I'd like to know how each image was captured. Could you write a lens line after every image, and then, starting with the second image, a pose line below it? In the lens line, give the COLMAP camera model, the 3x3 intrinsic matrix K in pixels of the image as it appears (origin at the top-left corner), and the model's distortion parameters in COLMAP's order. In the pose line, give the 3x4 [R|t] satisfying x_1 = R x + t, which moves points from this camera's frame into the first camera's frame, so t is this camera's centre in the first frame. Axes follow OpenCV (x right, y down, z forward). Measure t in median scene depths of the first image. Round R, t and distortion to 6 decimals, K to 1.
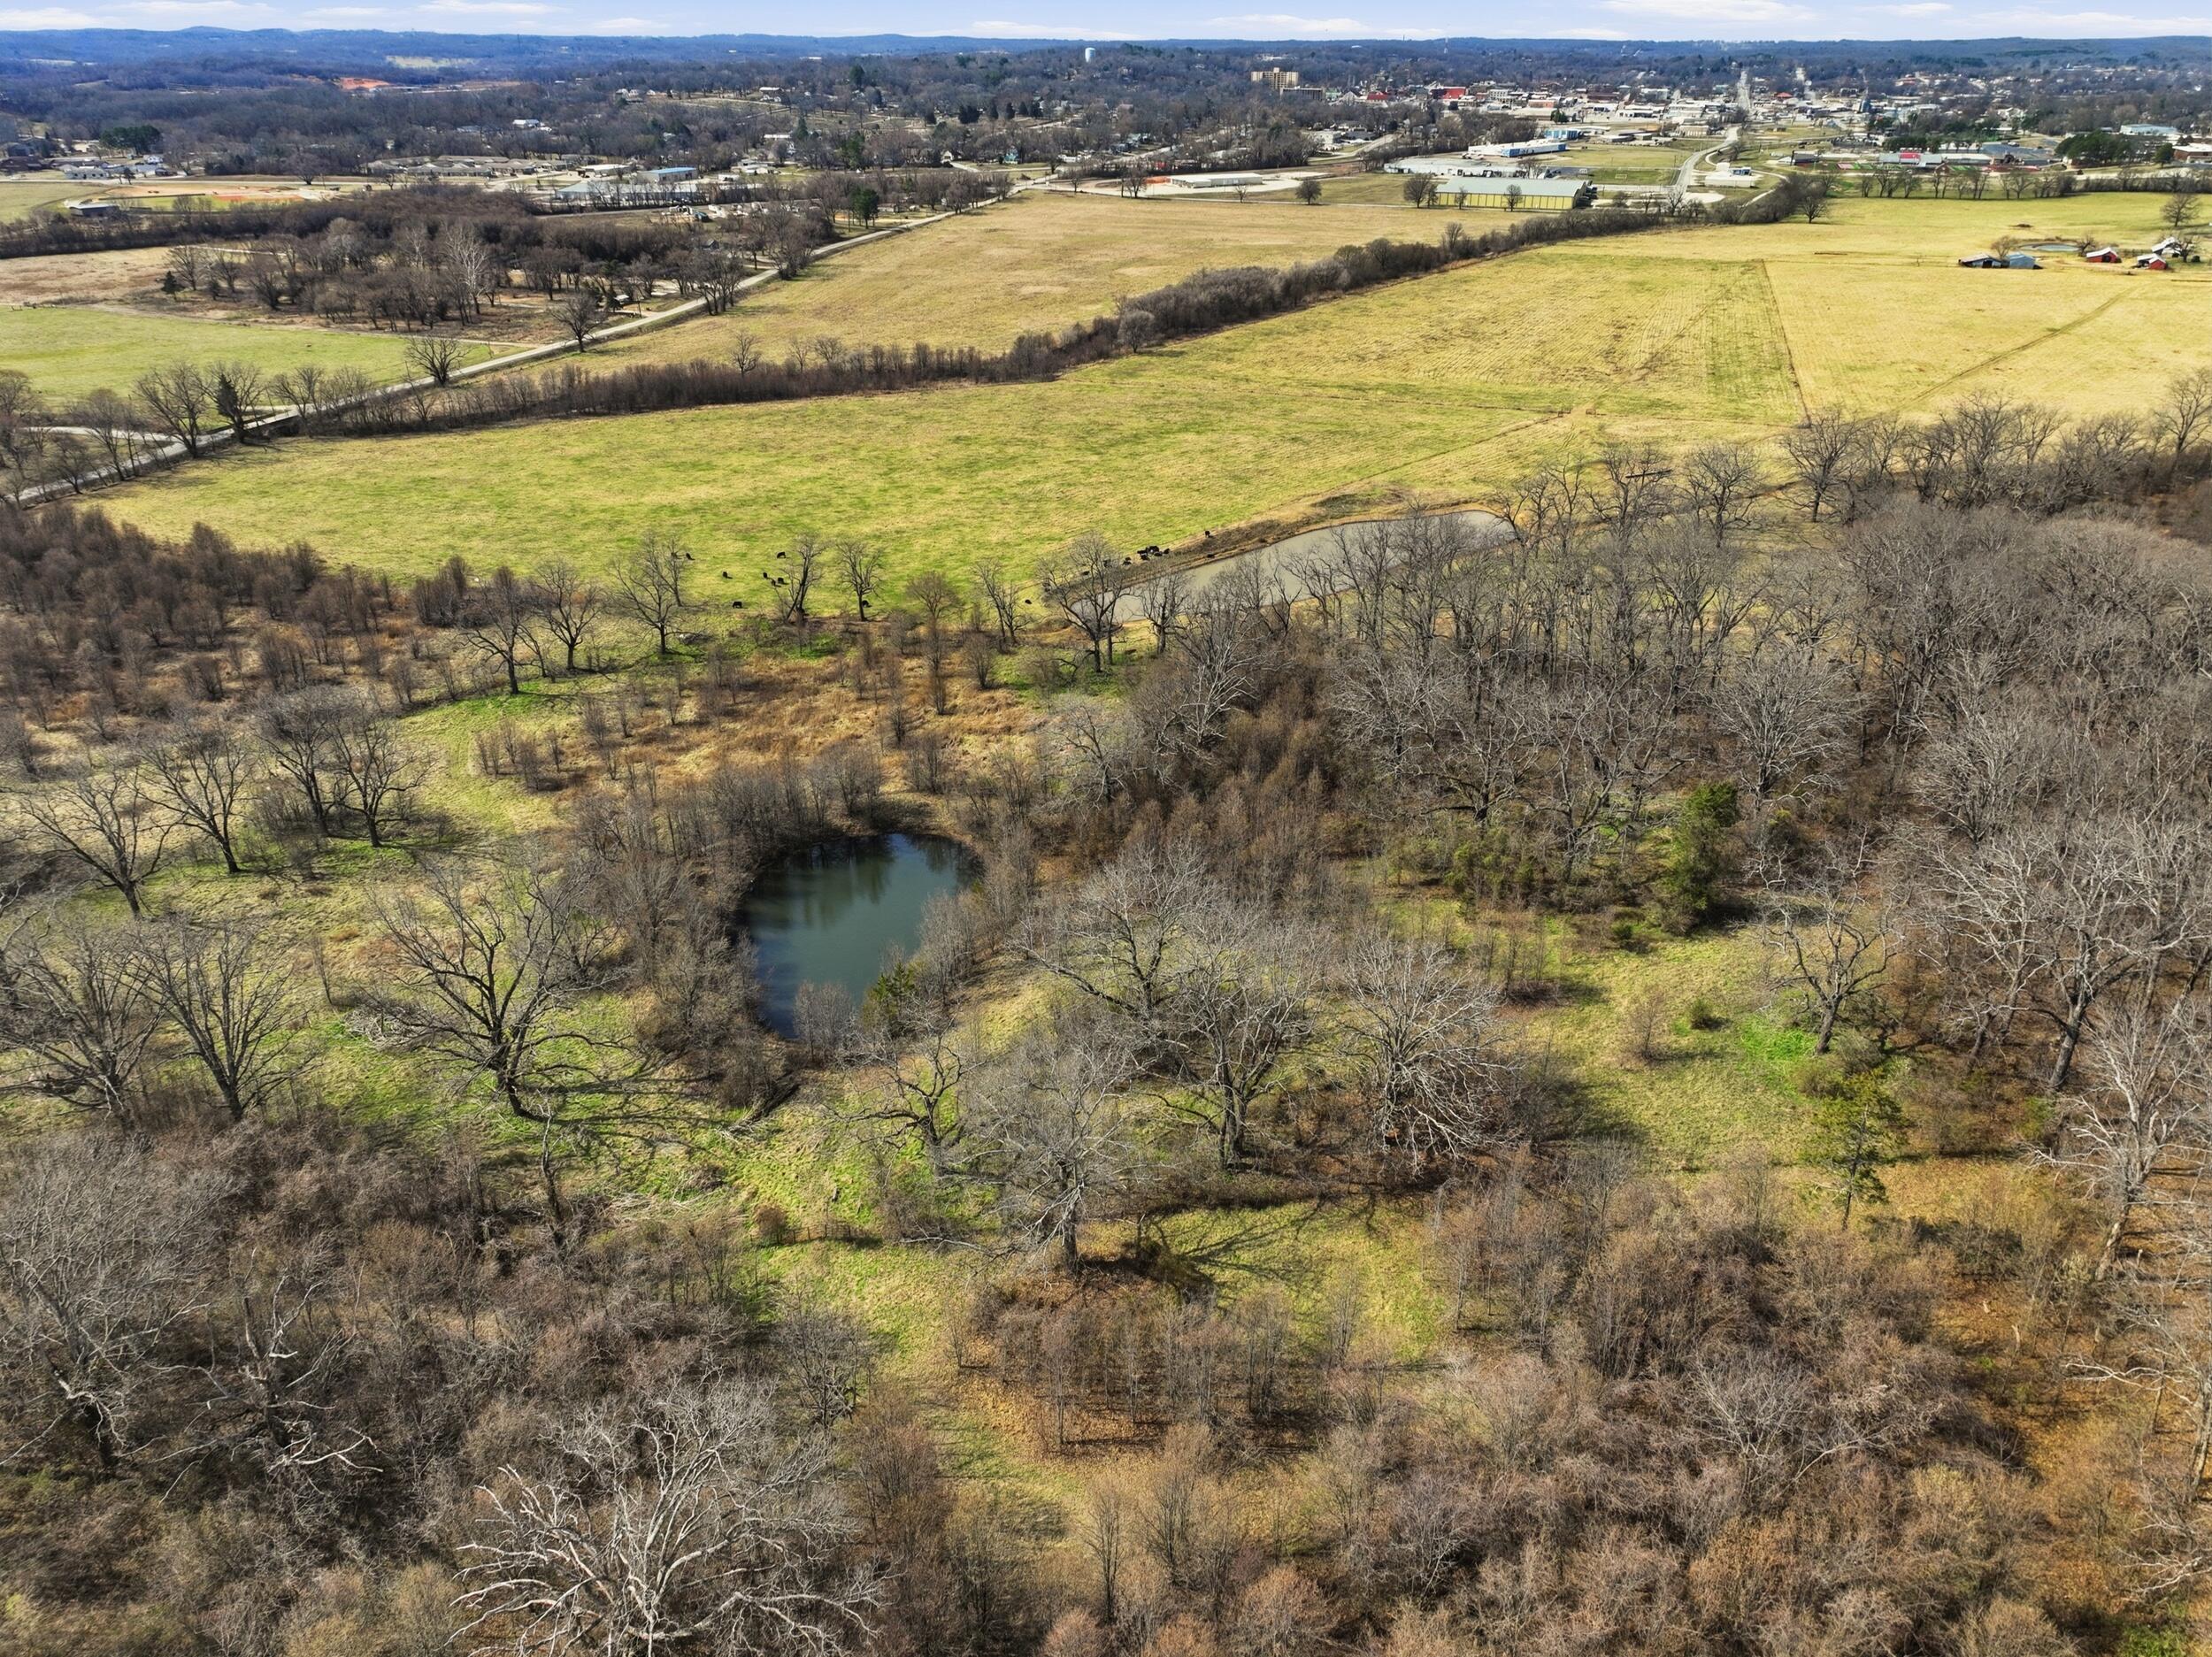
lens RADIAL K [[1558.9, 0, 1115.6], [0, 1558.9, 823.6], [0, 0, 1]] dist [-0.007682, 0.026912]
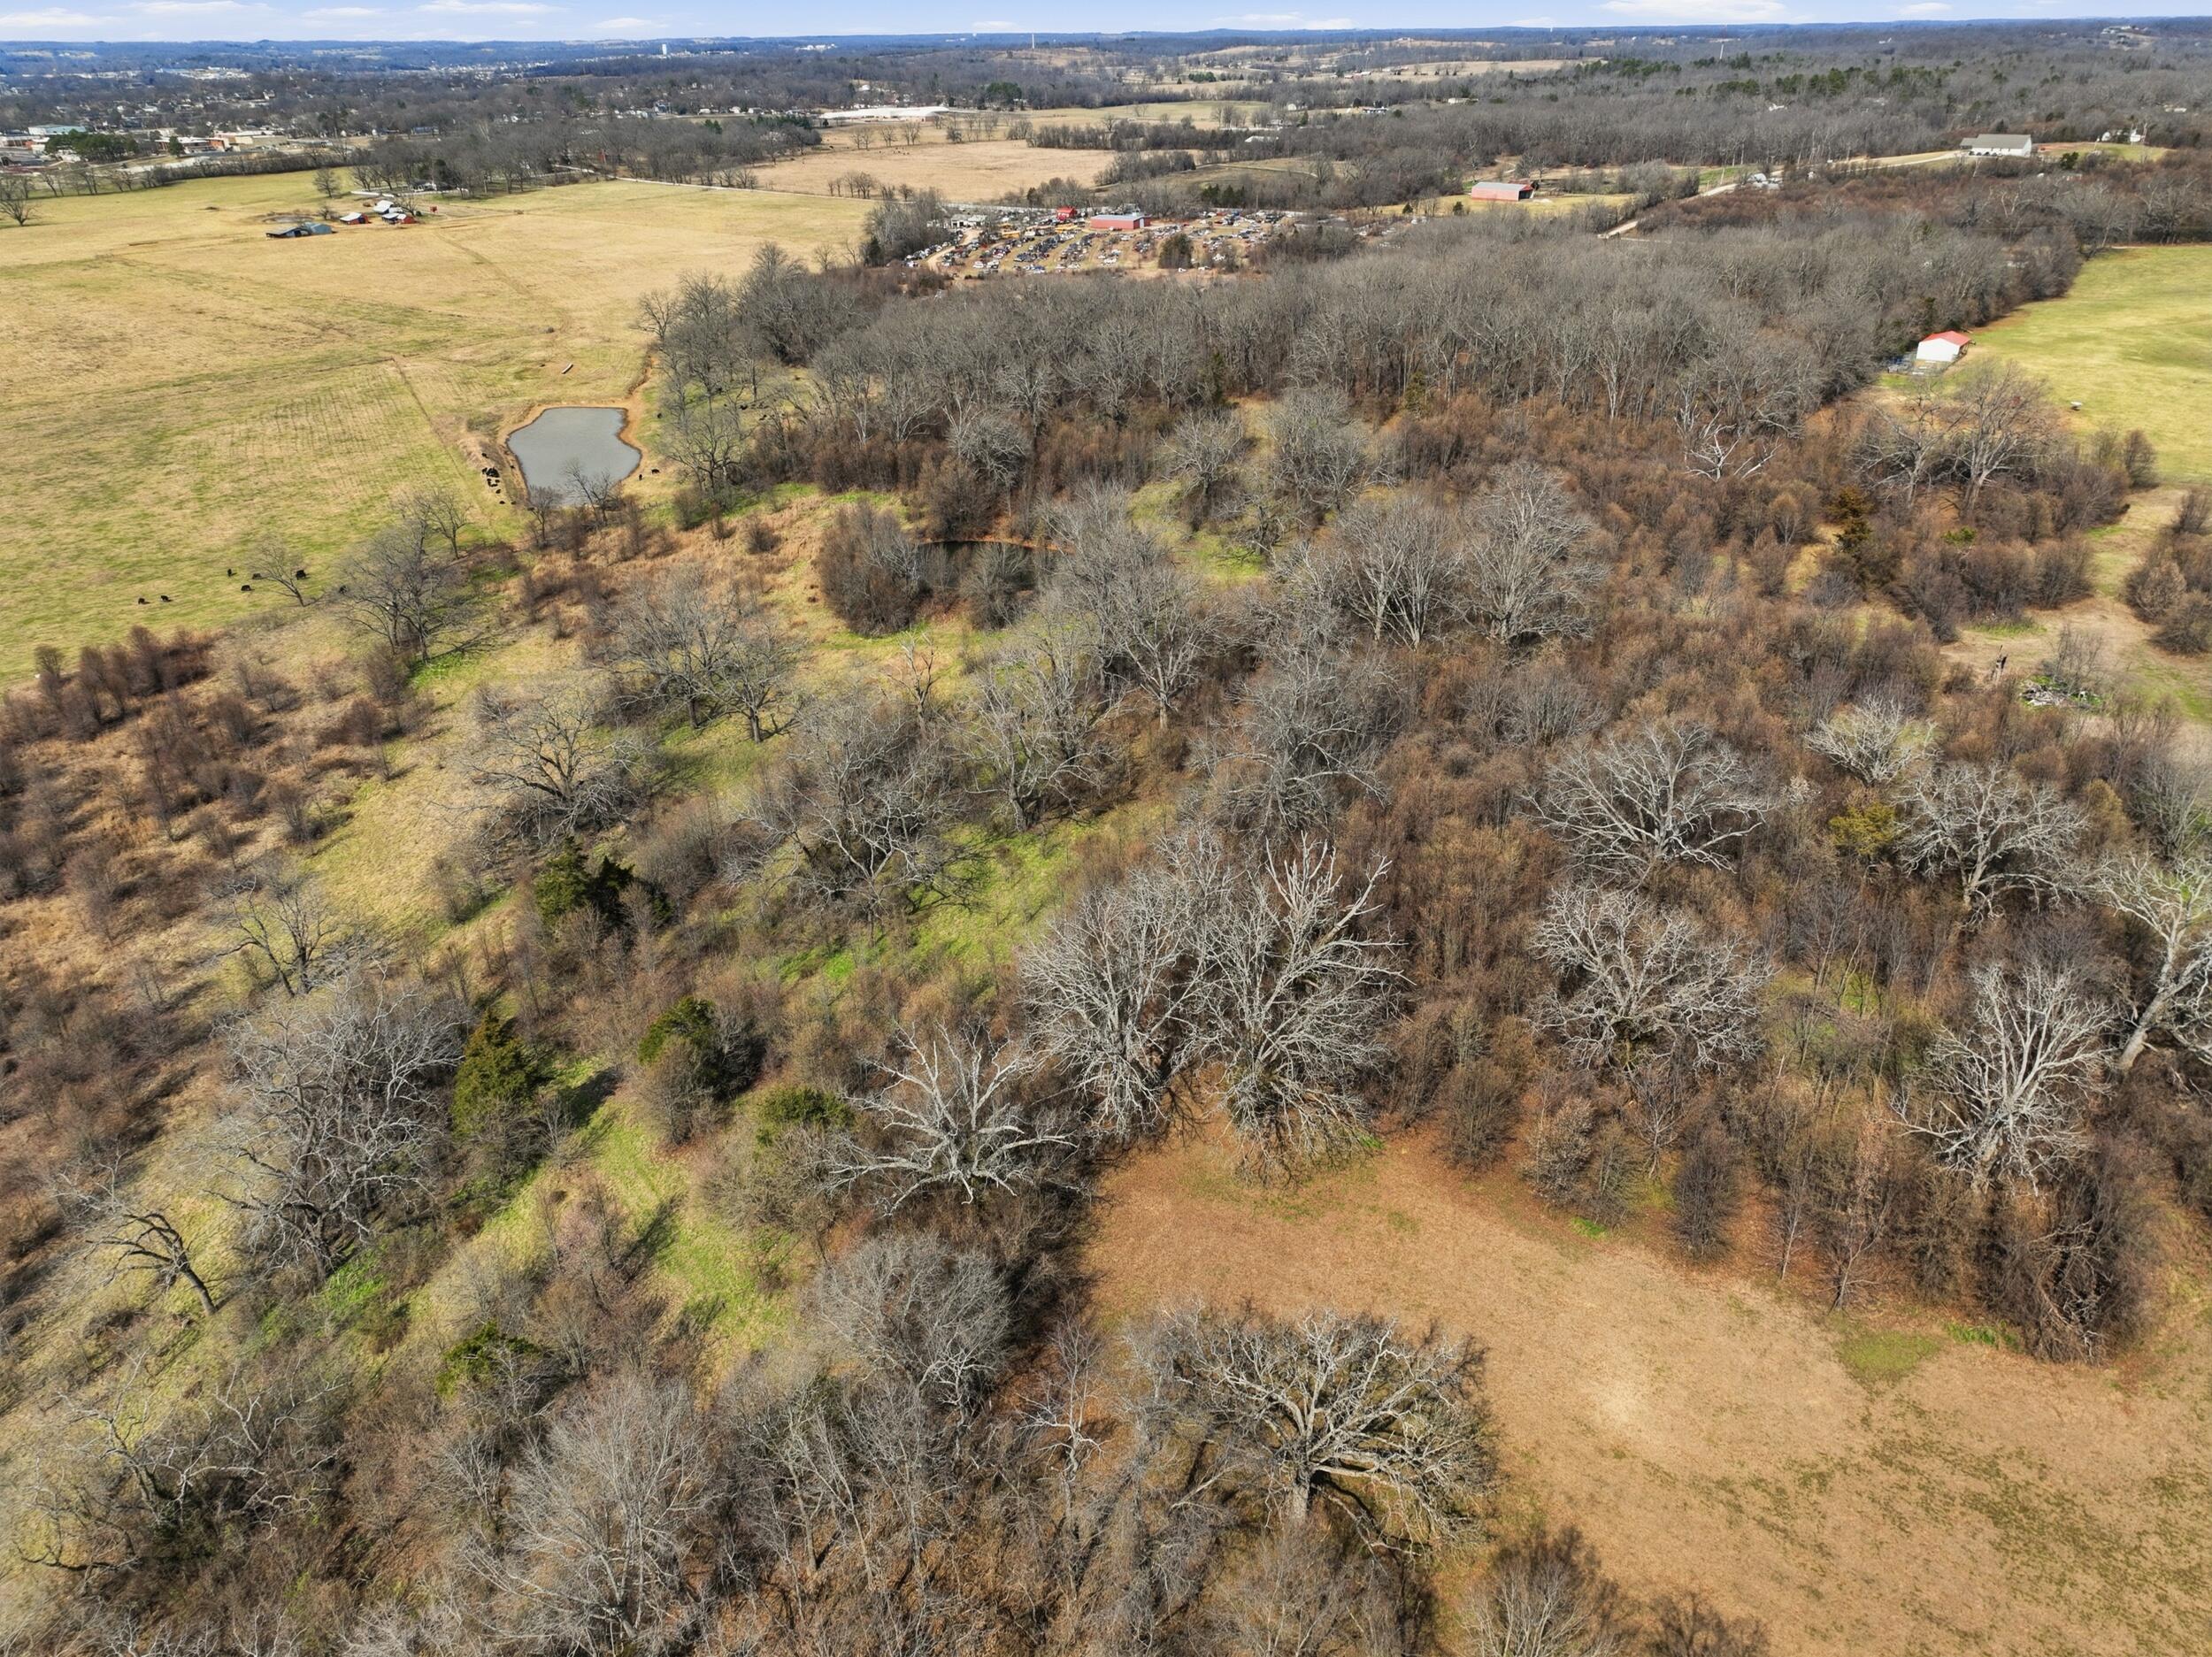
lens RADIAL K [[1558.9, 0, 1115.6], [0, 1558.9, 823.6], [0, 0, 1]] dist [-0.007682, 0.026912]
pose [[0.333962, -0.433786, 0.836839, -0.327979], [0.436122, 0.858175, 0.270800, -0.019795], [-0.835624, 0.274527, 0.475781, 0.034121]]
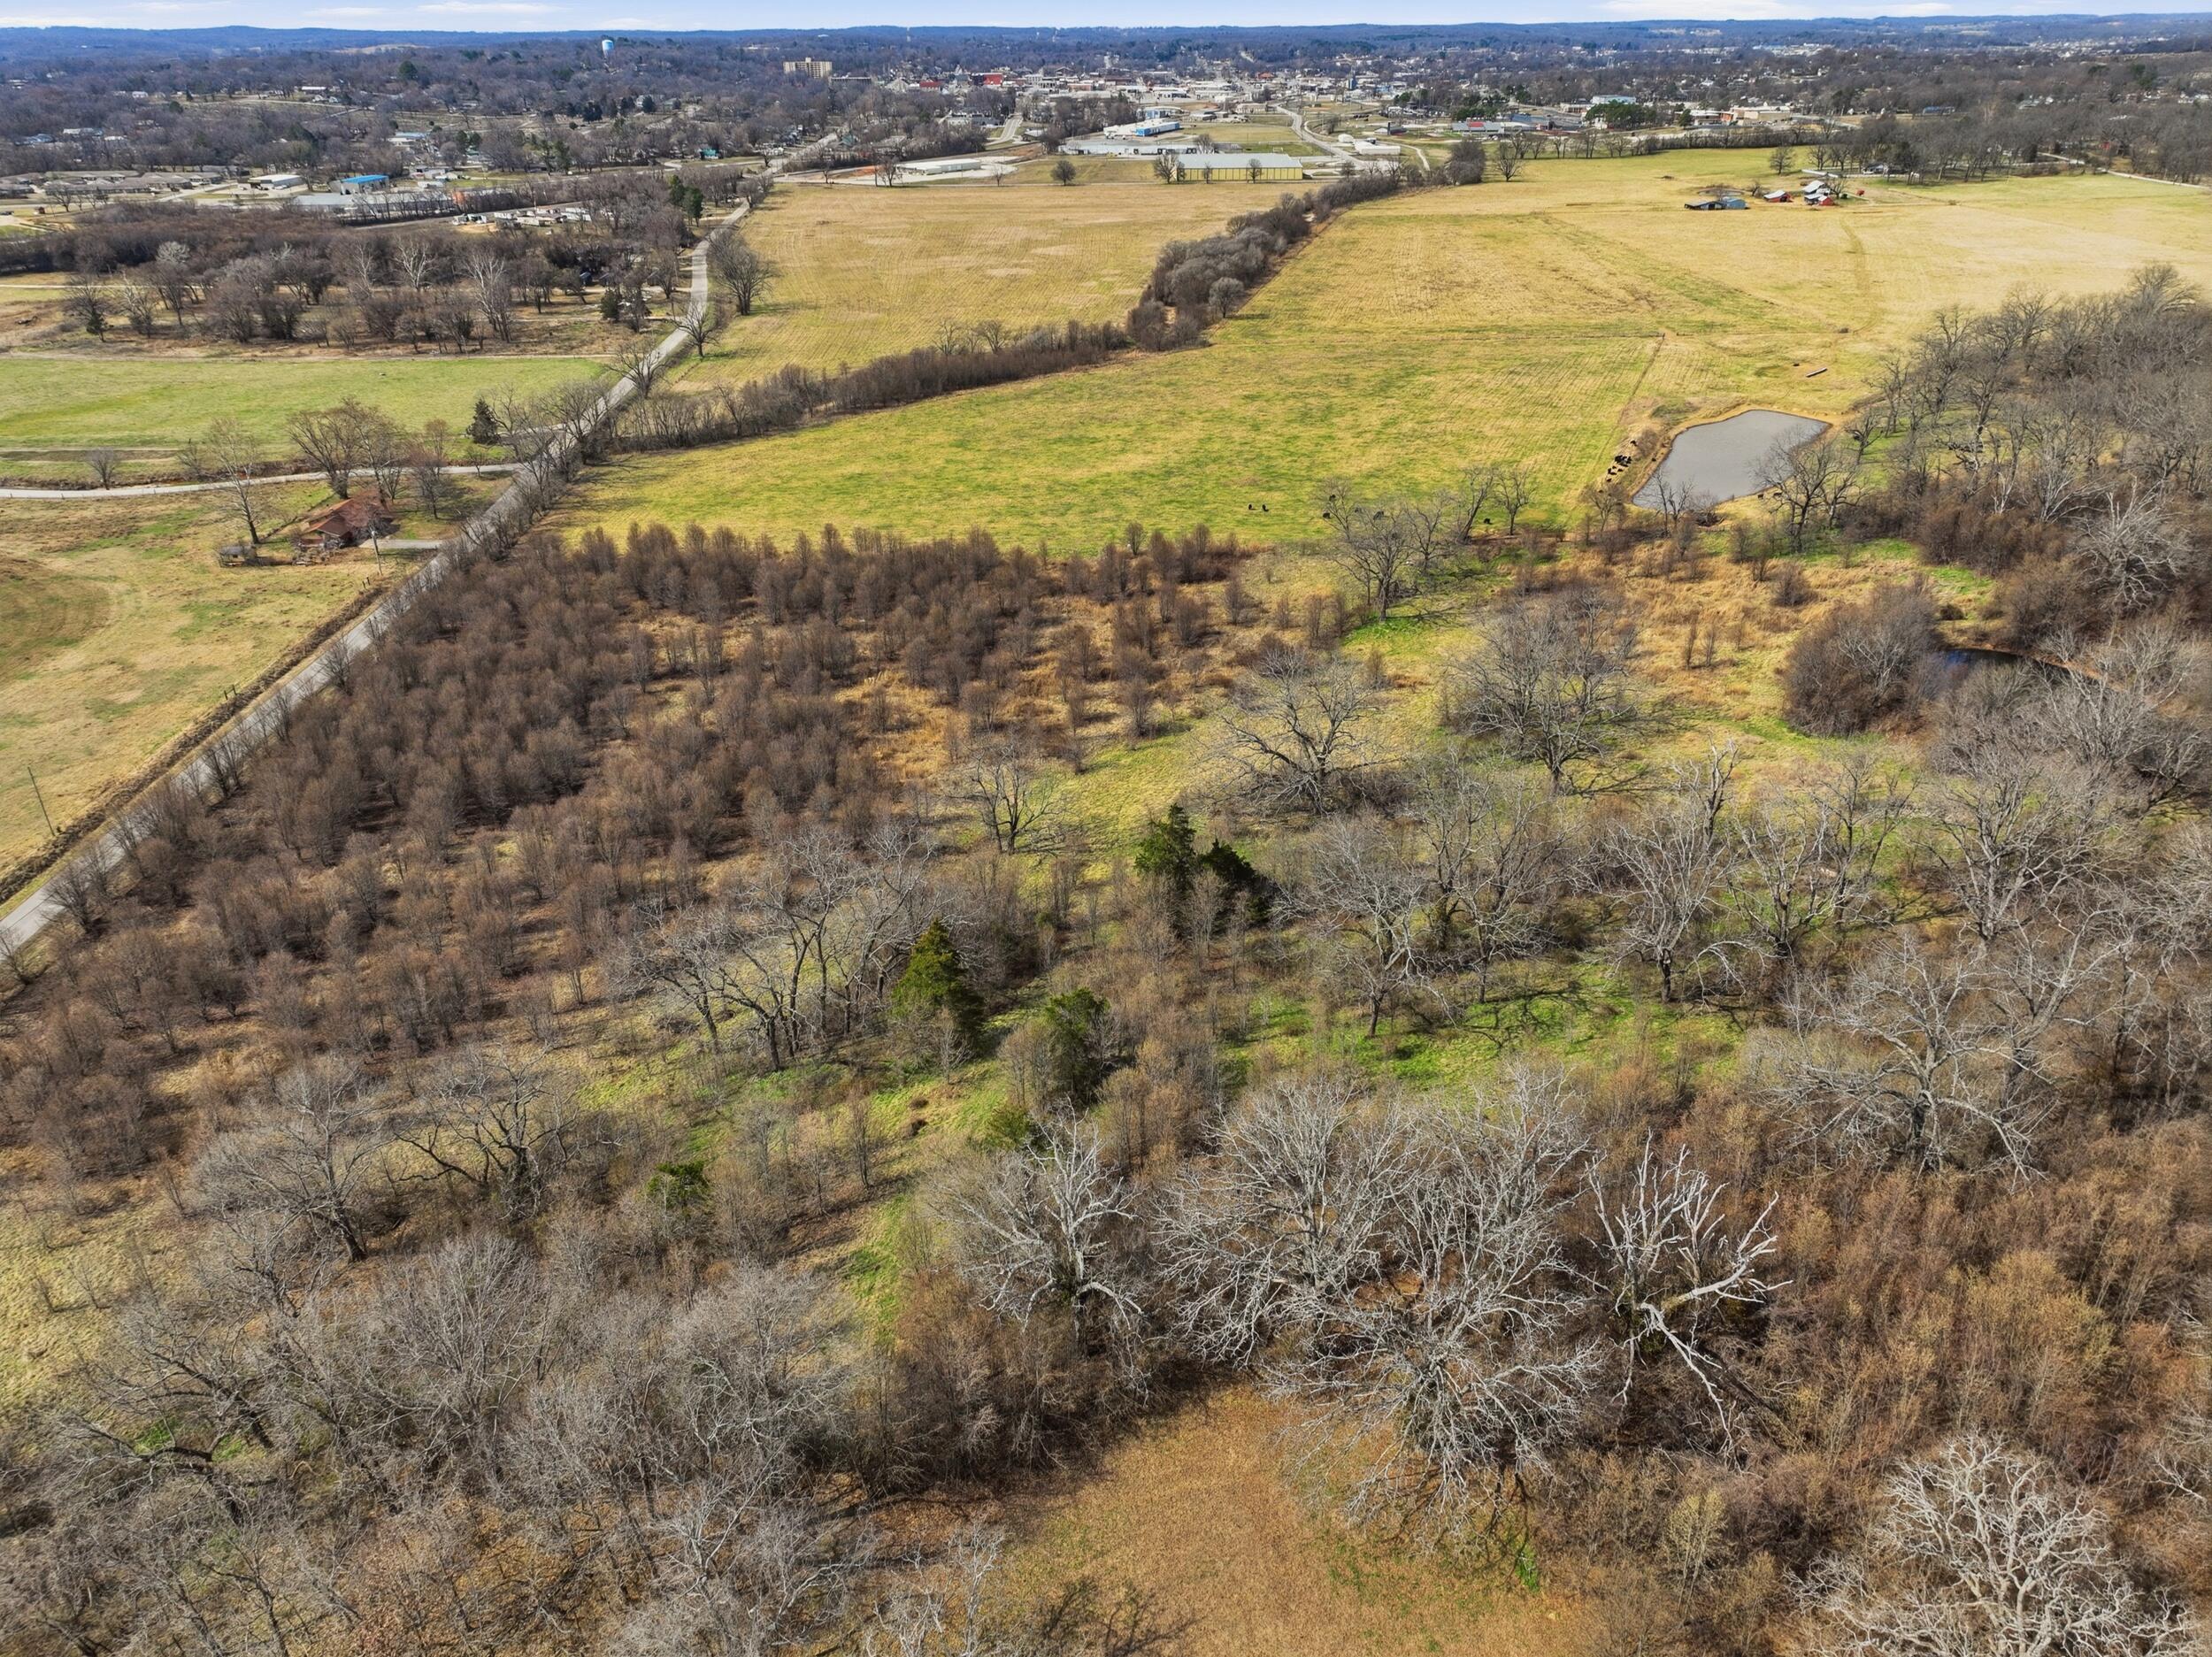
lens RADIAL K [[1558.9, 0, 1115.6], [0, 1558.9, 823.6], [0, 0, 1]] dist [-0.007682, 0.026912]
pose [[0.935923, -0.169856, 0.308541, -0.261083], [0.168076, 0.985237, 0.032549, -0.001995], [-0.309514, 0.021395, 0.950654, -0.000033]]
